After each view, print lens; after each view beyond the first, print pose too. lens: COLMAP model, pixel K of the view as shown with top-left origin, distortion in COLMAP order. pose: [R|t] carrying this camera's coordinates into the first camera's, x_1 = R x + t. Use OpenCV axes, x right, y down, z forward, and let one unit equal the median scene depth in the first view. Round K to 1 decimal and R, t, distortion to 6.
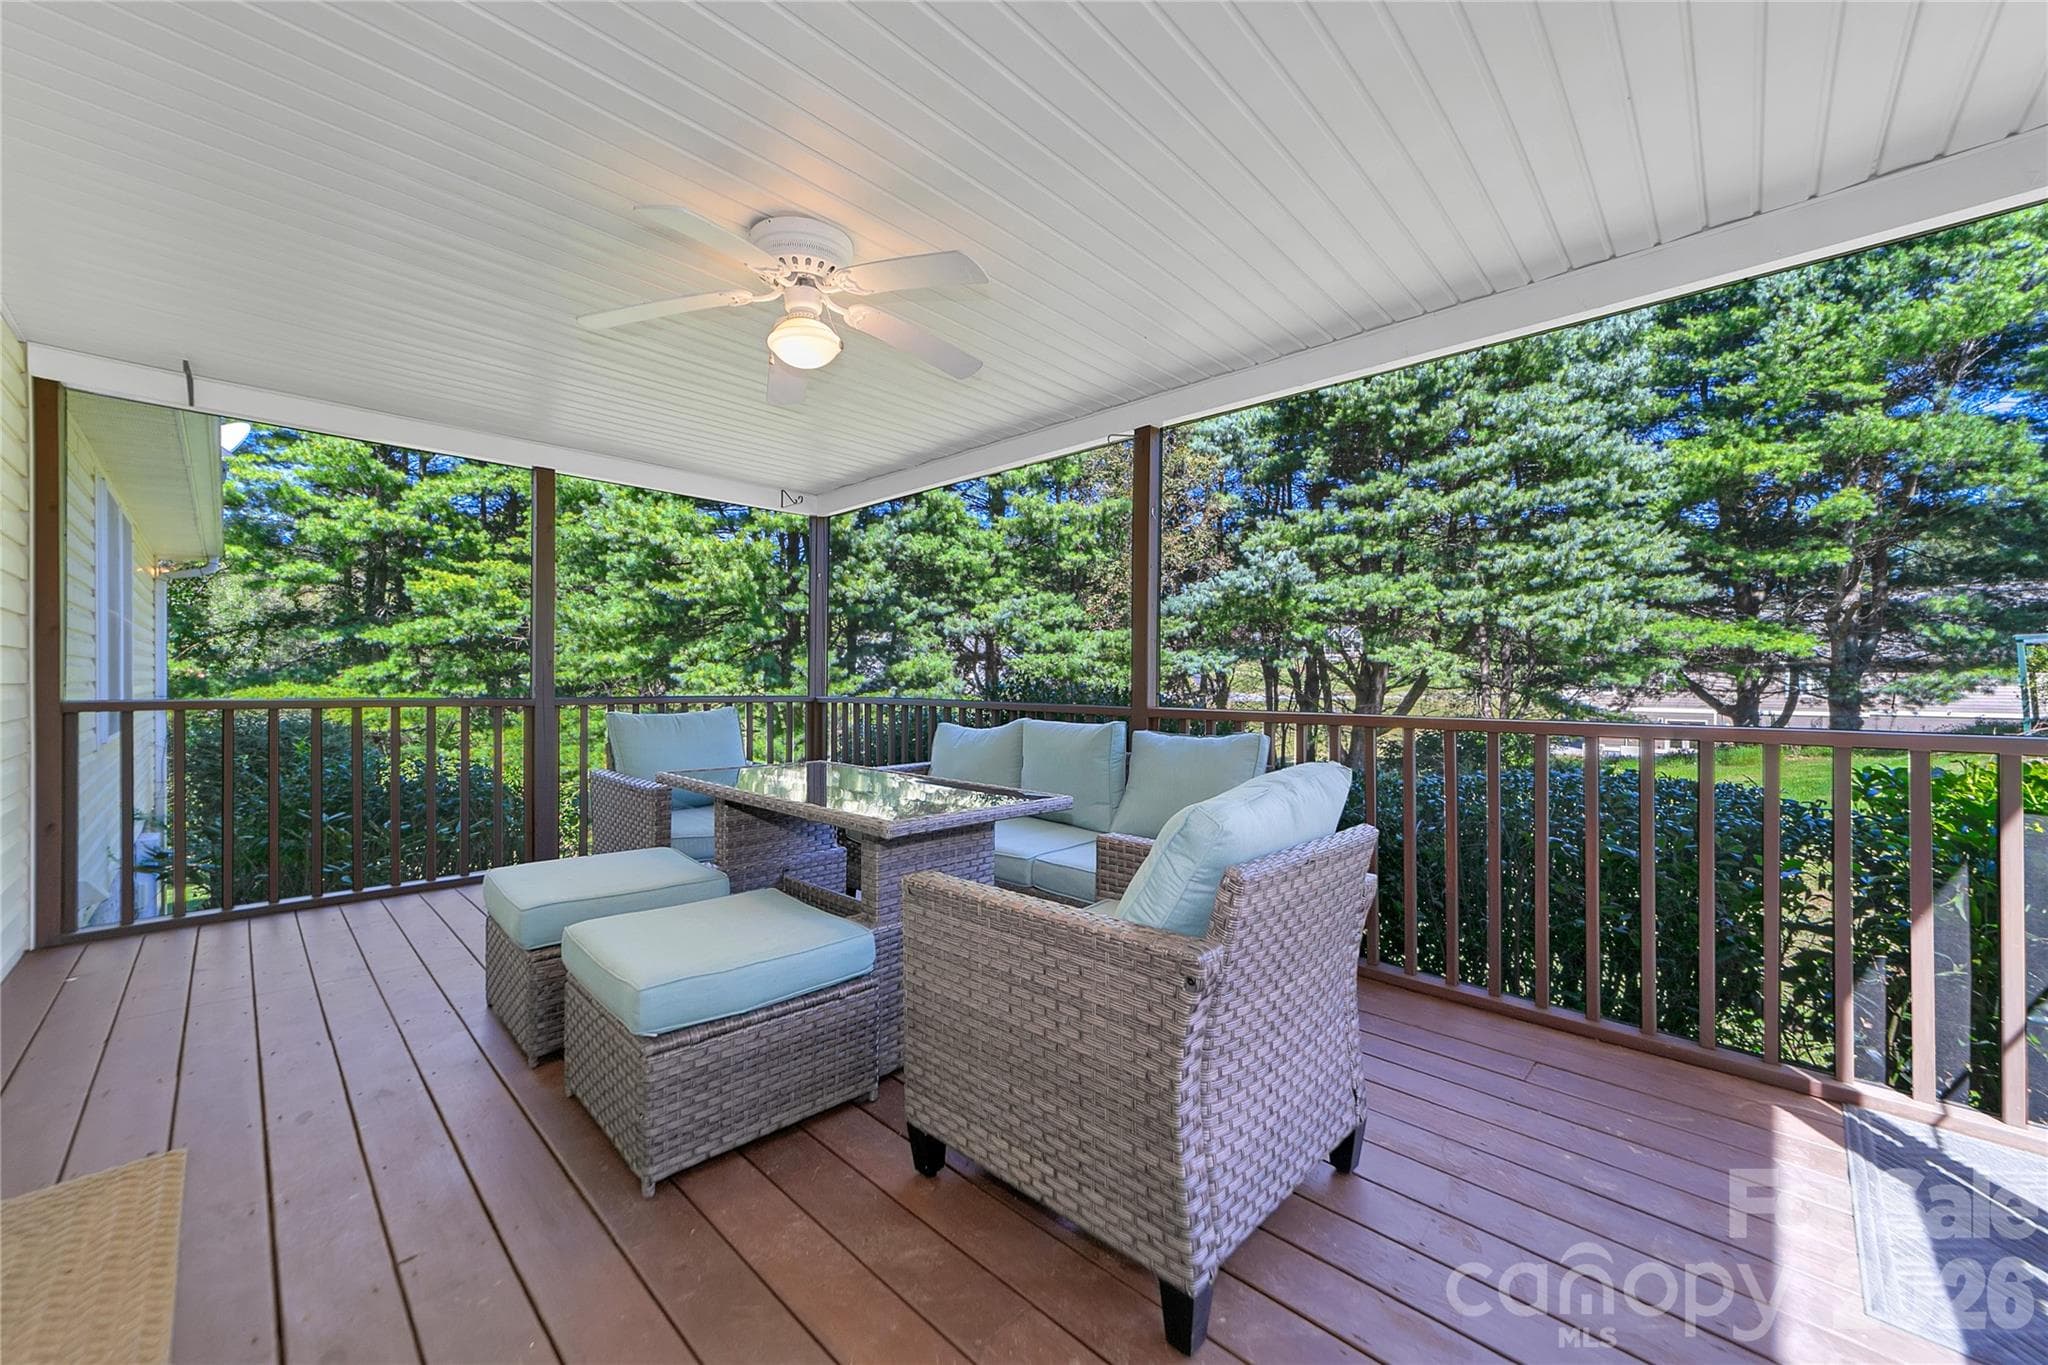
lens RADIAL K [[773.5, 0, 1029.9], [0, 773.5, 679.8], [0, 0, 1]] dist [0.000743, 0.000125]
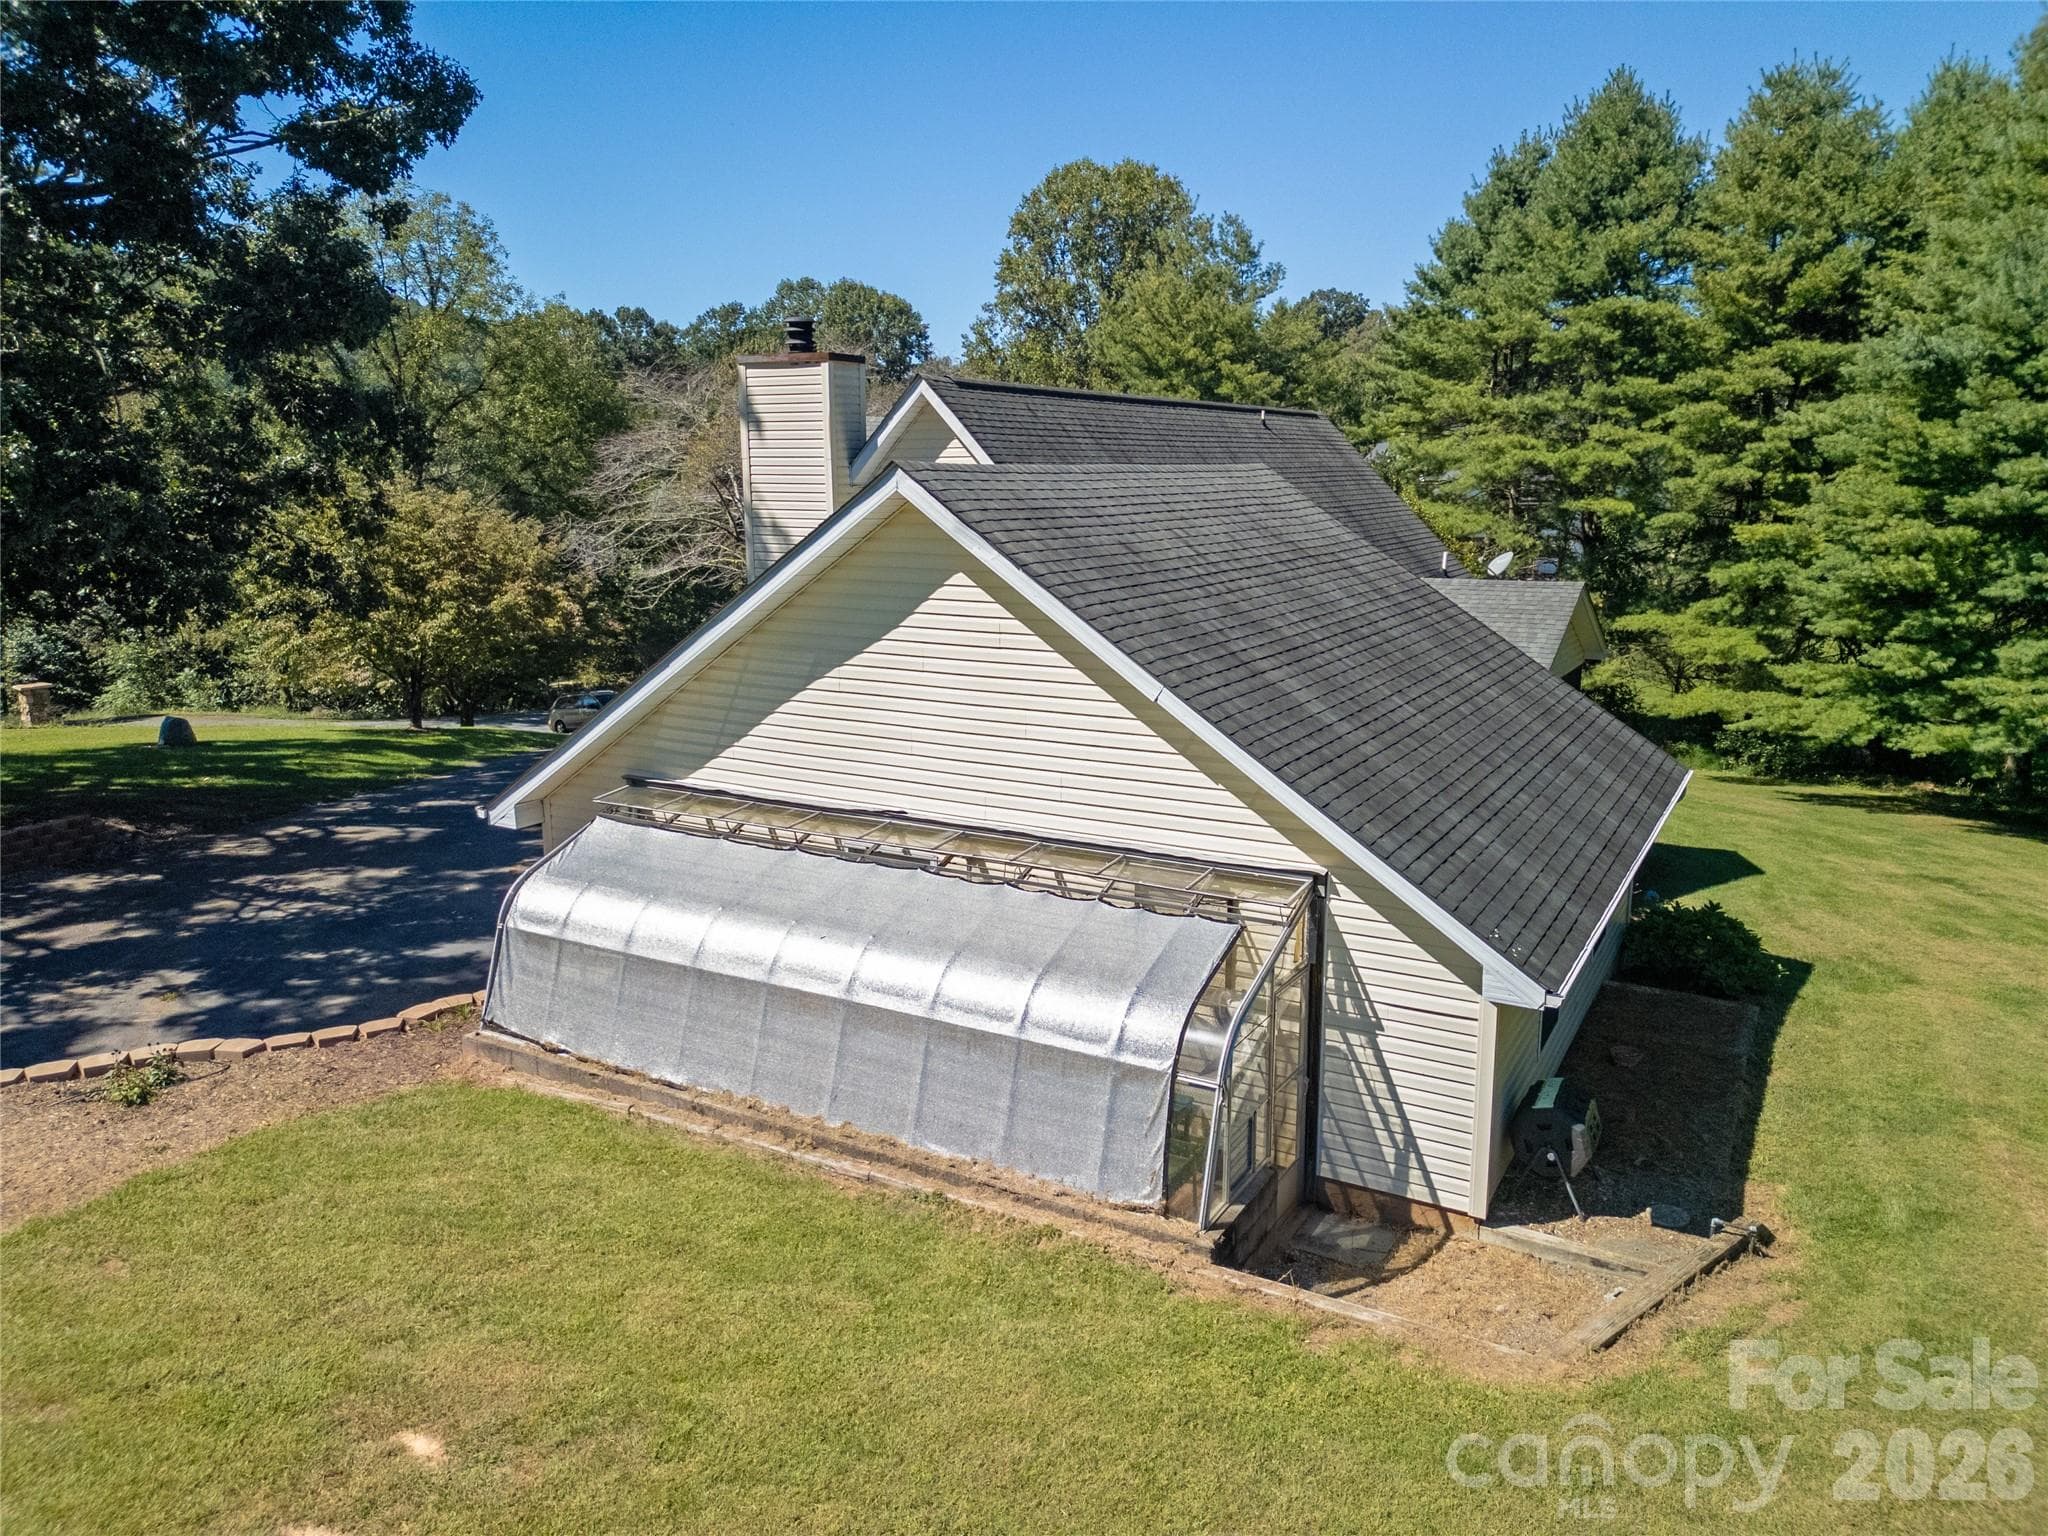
lens RADIAL K [[1445.5, 0, 1011.4], [0, 1445.5, 765.3], [0, 0, 1]] dist [0.042388, -0.028209]
pose [[0.243026, 0.189727, -0.951284, 0.979095], [-0.001222, 0.980745, 0.195290, -0.199187], [0.970019, -0.046298, 0.238578, -0.514988]]
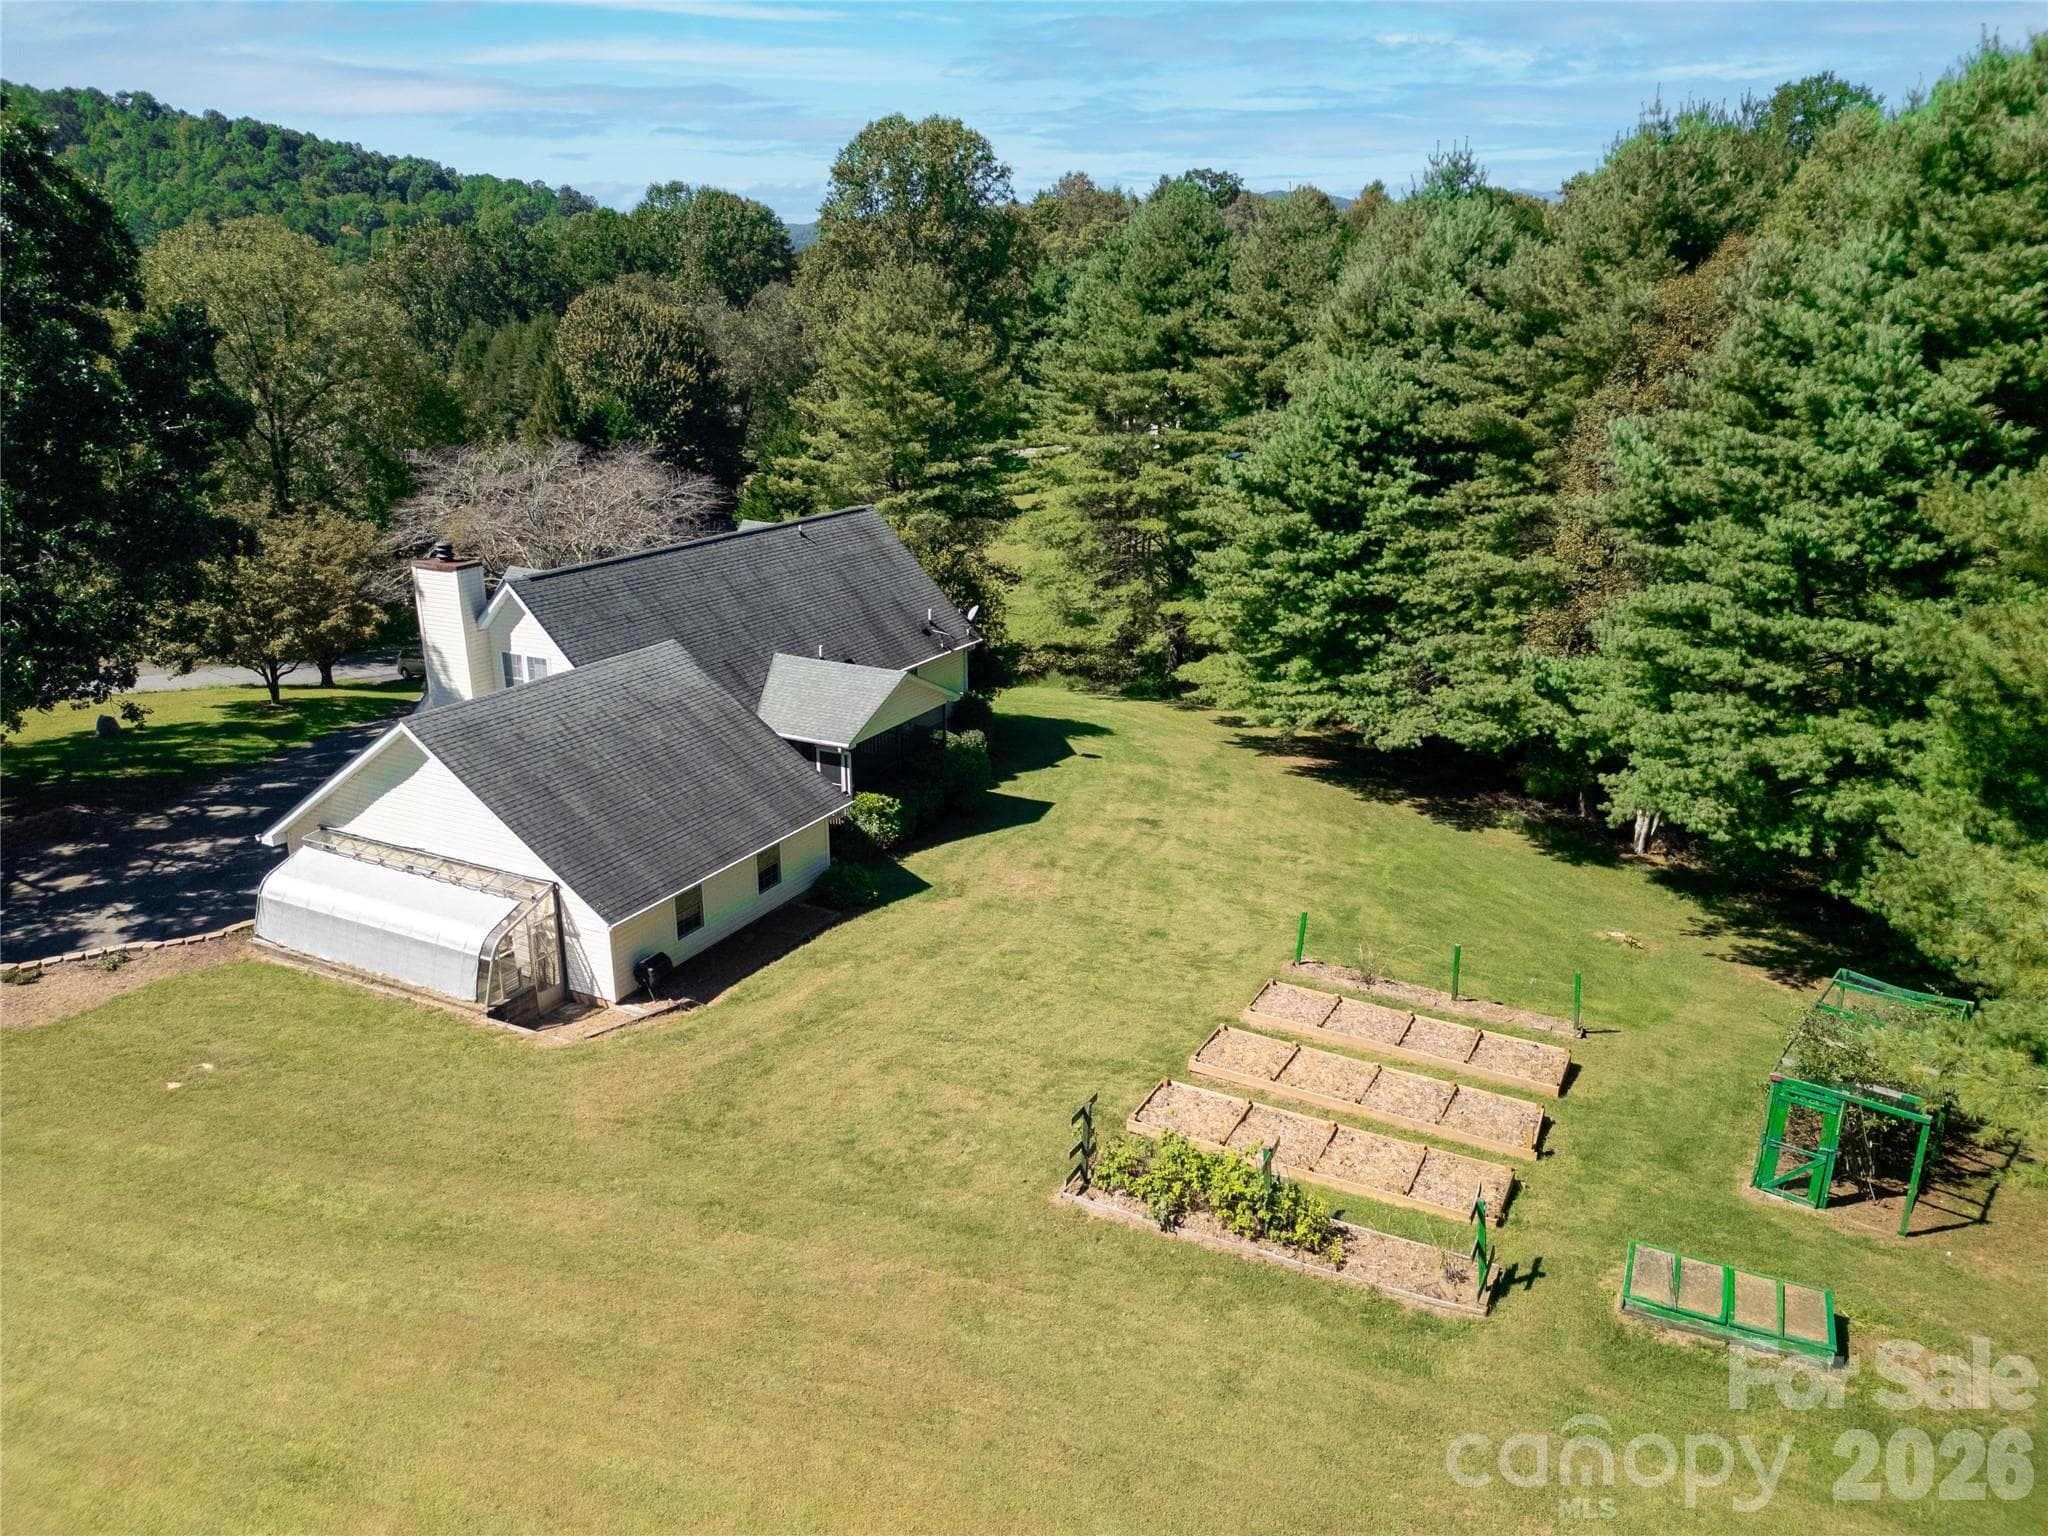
lens RADIAL K [[1445.5, 0, 1019.1], [0, 1445.5, 773.2], [0, 0, 1]] dist [0.042388, -0.028209]
pose [[0.281828, 0.295538, -0.912814, 1.887518], [-0.004768, 0.951798, 0.306688, -0.587597], [0.959453, -0.082081, 0.269652, -0.231457]]
